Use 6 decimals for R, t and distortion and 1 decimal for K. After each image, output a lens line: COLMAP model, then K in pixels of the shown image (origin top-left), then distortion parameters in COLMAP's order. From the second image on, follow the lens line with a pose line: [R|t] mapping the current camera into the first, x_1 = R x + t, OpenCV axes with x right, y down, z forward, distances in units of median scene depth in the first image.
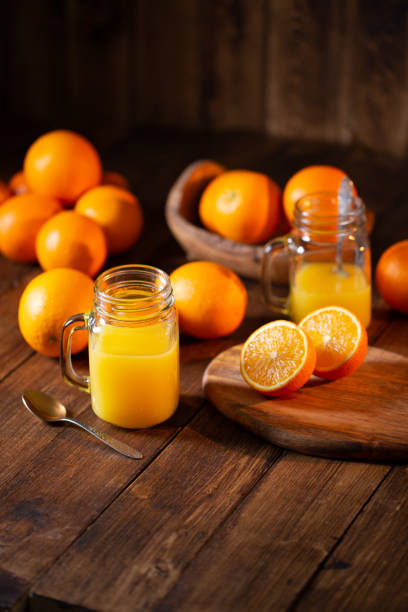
lens RADIAL K [[1800.1, 0, 225.1], [0, 1800.1, 306.9], [0, 0, 1]] dist [0.037027, 0.487242]
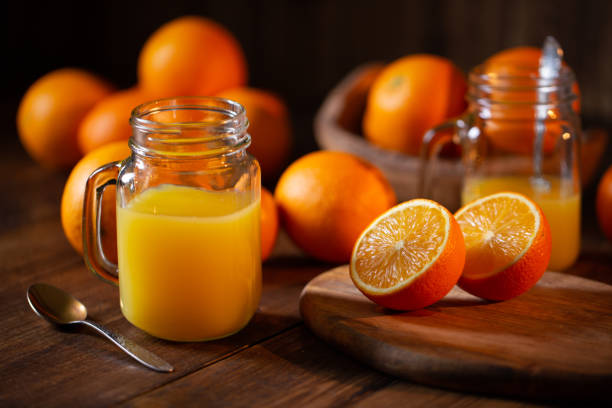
lens RADIAL K [[1840.2, 0, 306.0], [0, 1840.2, 204.0], [0, 0, 1]] dist [0.042258, -0.376241]
pose [[0.983730, 0.058682, -0.169799, 0.105945], [-0.091866, 0.976544, -0.194739, 0.144910], [0.154388, 0.207169, 0.966046, 0.351145]]
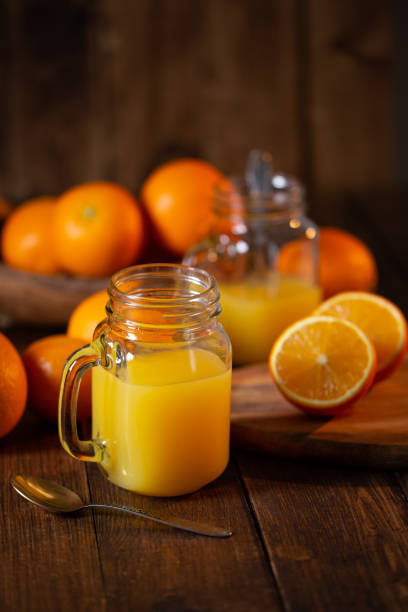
lens RADIAL K [[1840.2, 0, 204.0], [0, 1840.2, 306.0], [0, 0, 1]] dist [0.042258, -0.376241]
pose [[0.853482, -0.152637, 0.498267, -0.389135], [0.224644, 0.970505, -0.087491, 0.060831], [-0.470216, 0.186605, 0.862598, 0.366757]]
